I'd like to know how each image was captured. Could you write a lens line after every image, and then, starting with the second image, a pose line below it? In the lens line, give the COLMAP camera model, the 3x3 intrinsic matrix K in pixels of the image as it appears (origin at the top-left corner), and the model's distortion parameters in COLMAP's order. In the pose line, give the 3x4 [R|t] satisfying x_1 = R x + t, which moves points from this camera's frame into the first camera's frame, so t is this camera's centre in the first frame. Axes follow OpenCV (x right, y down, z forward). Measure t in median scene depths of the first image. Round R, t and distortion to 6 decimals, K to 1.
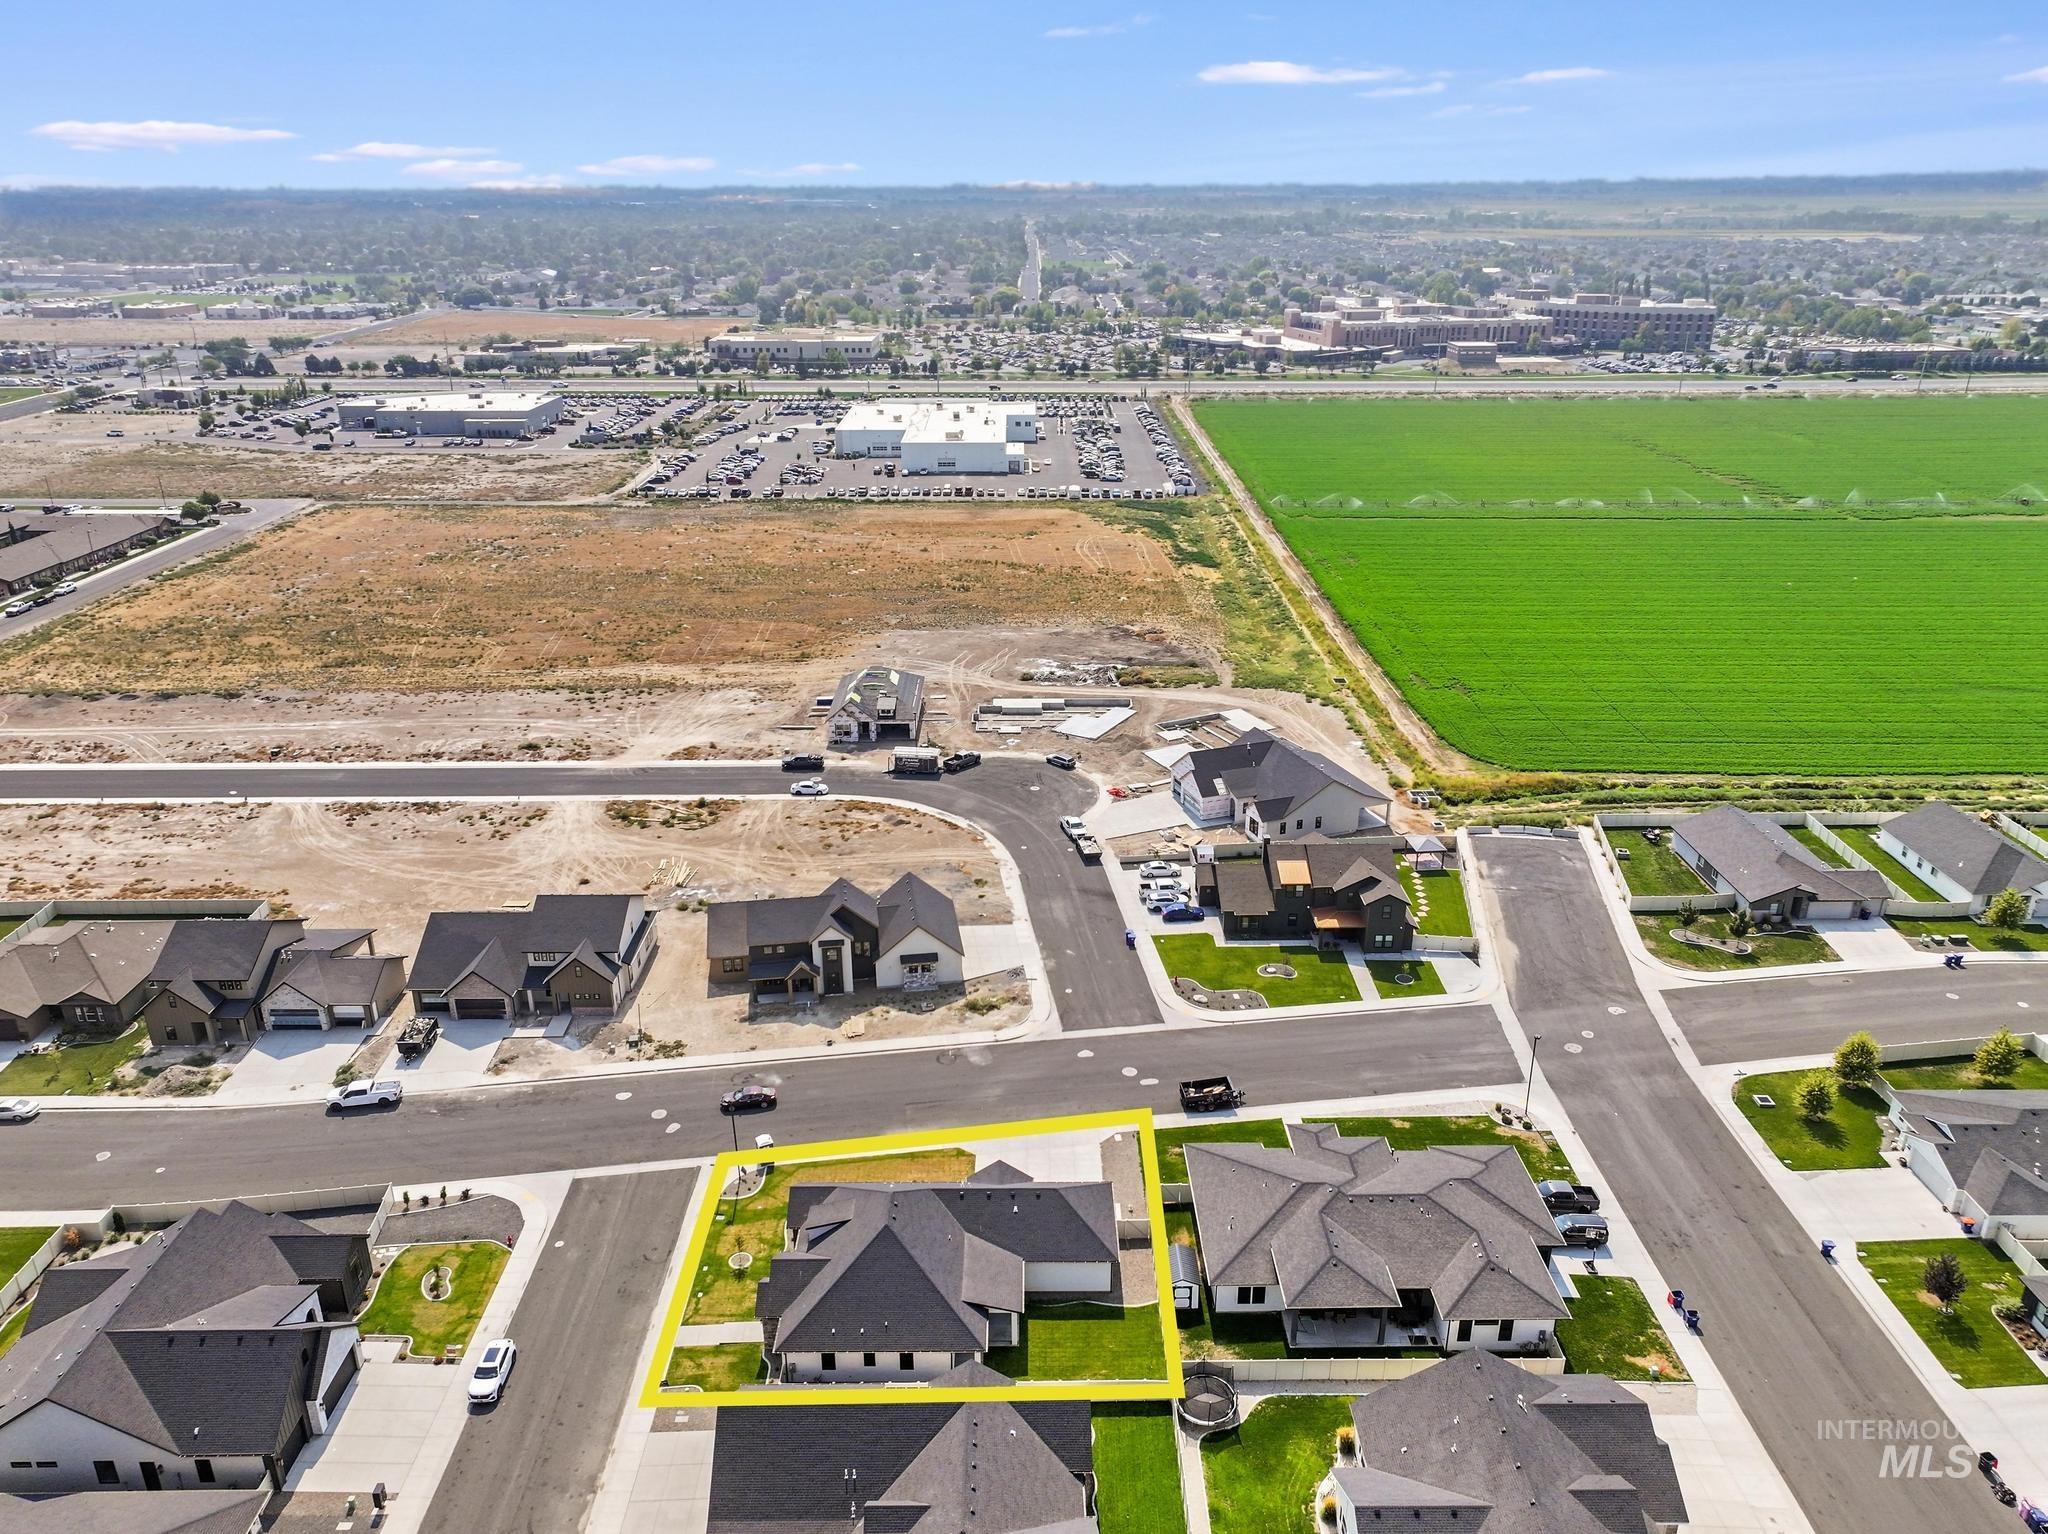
lens RADIAL K [[1433.0, 0, 1037.3], [0, 1433.0, 765.3], [0, 0, 1]] dist [0.008270, 0.004496]
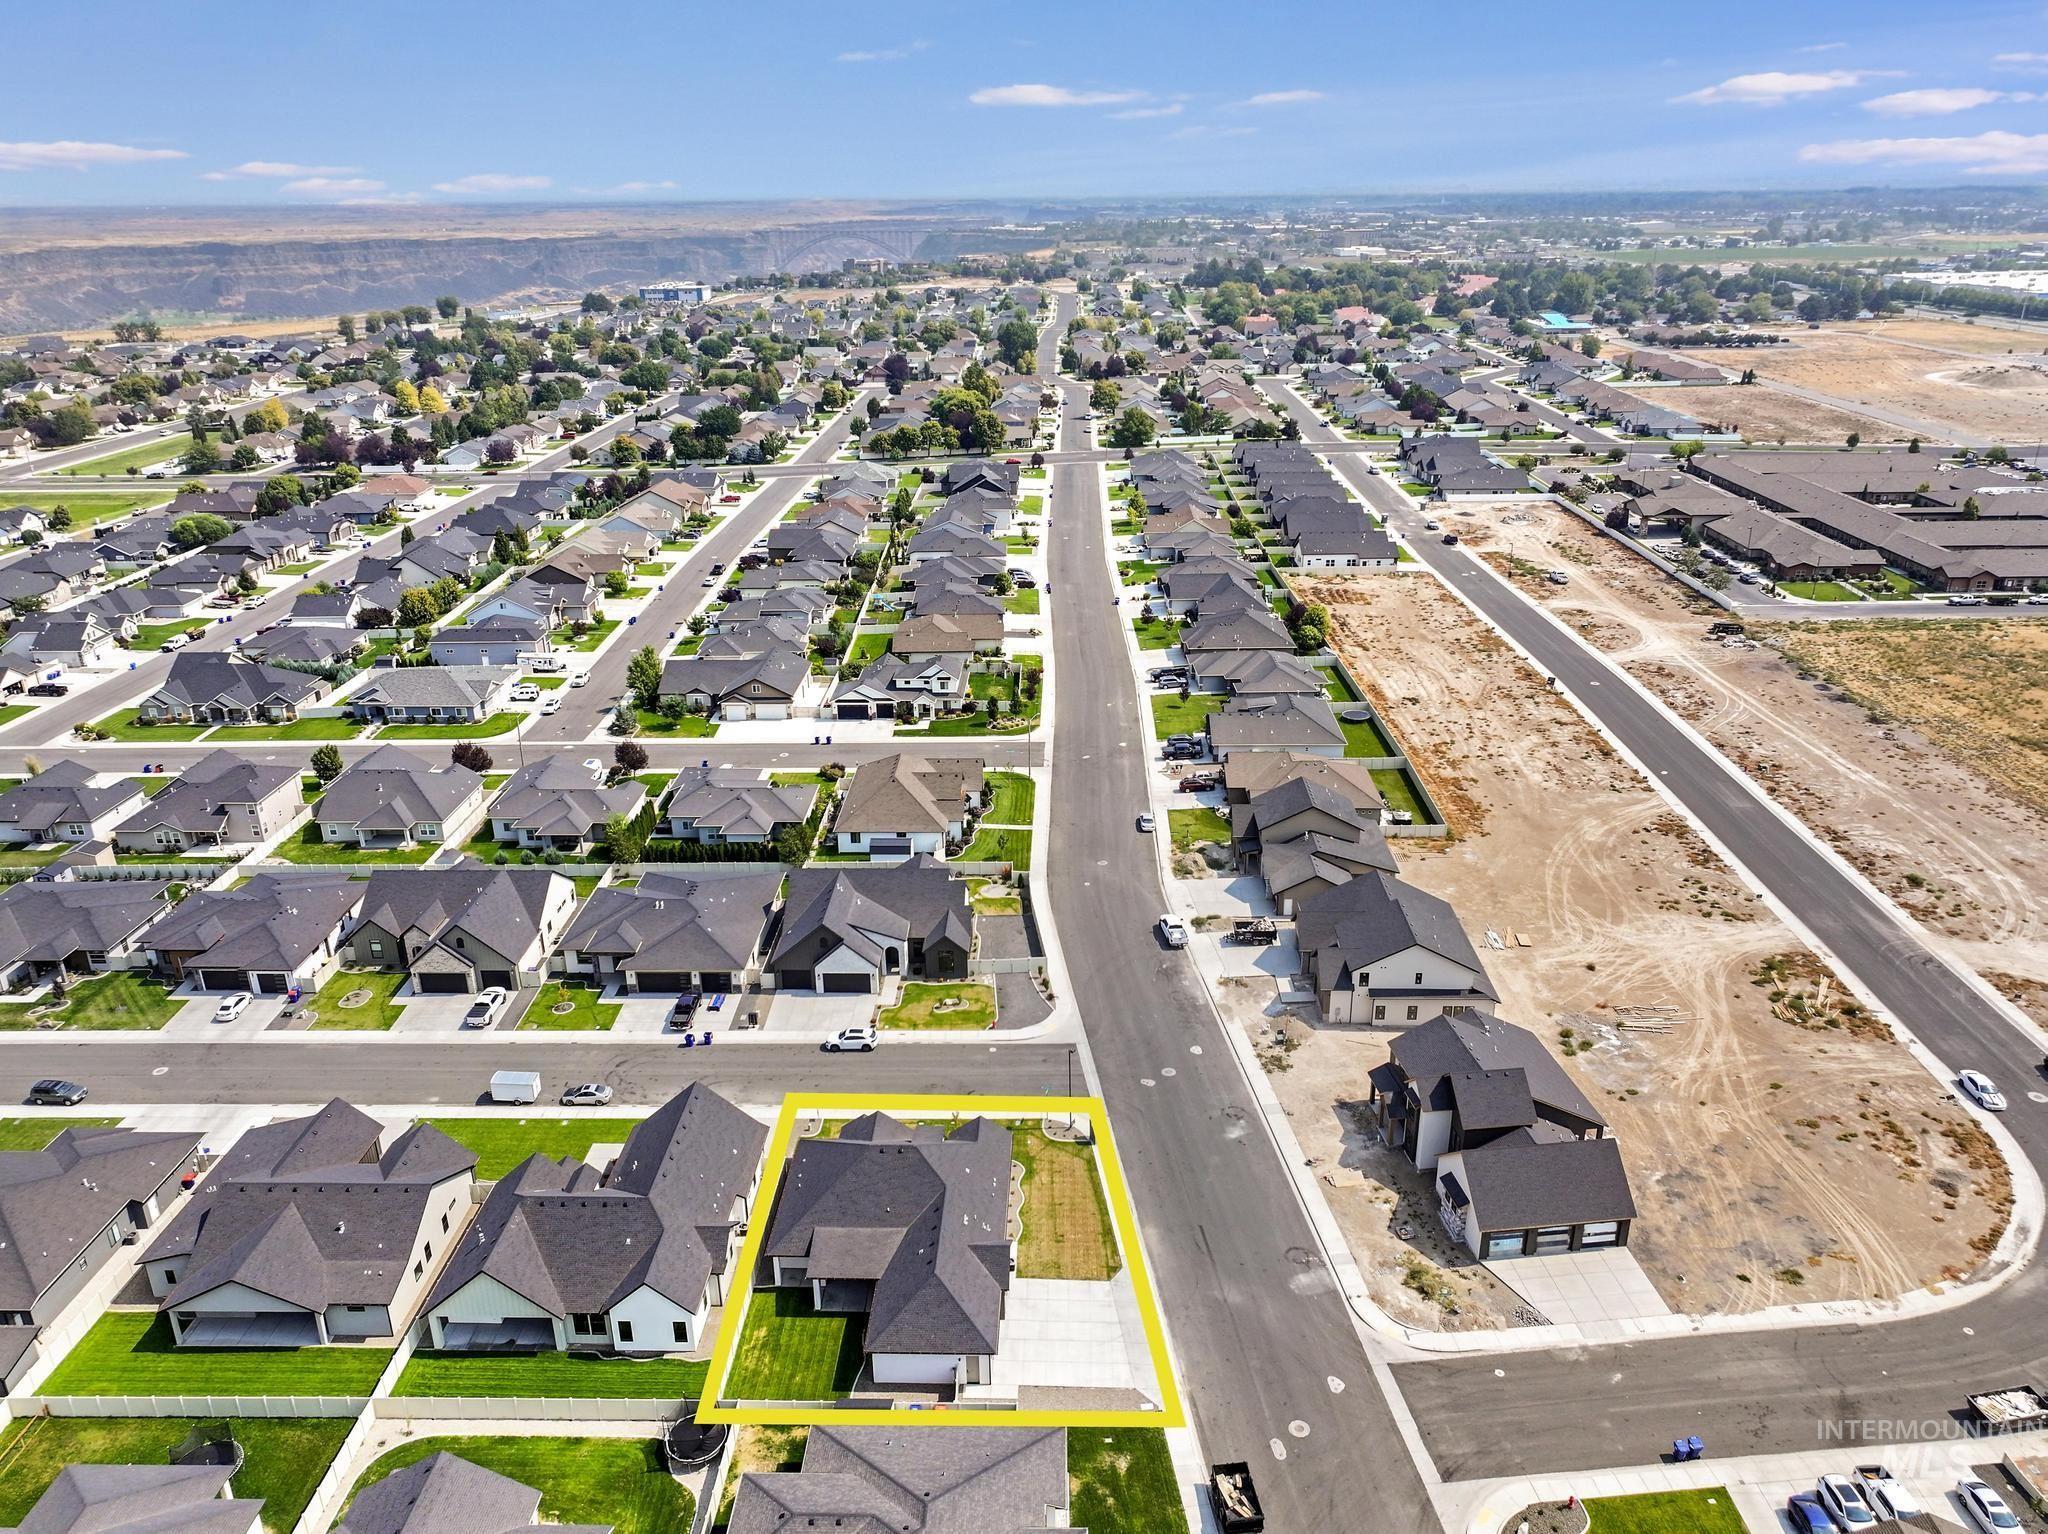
lens RADIAL K [[1433.0, 0, 1037.3], [0, 1433.0, 765.3], [0, 0, 1]] dist [0.008270, 0.004496]
pose [[-0.030084, 0.372403, -0.927583, 0.548800], [-0.359000, 0.862057, 0.357739, -0.255923], [0.932853, 0.343764, 0.107759, 0.607423]]
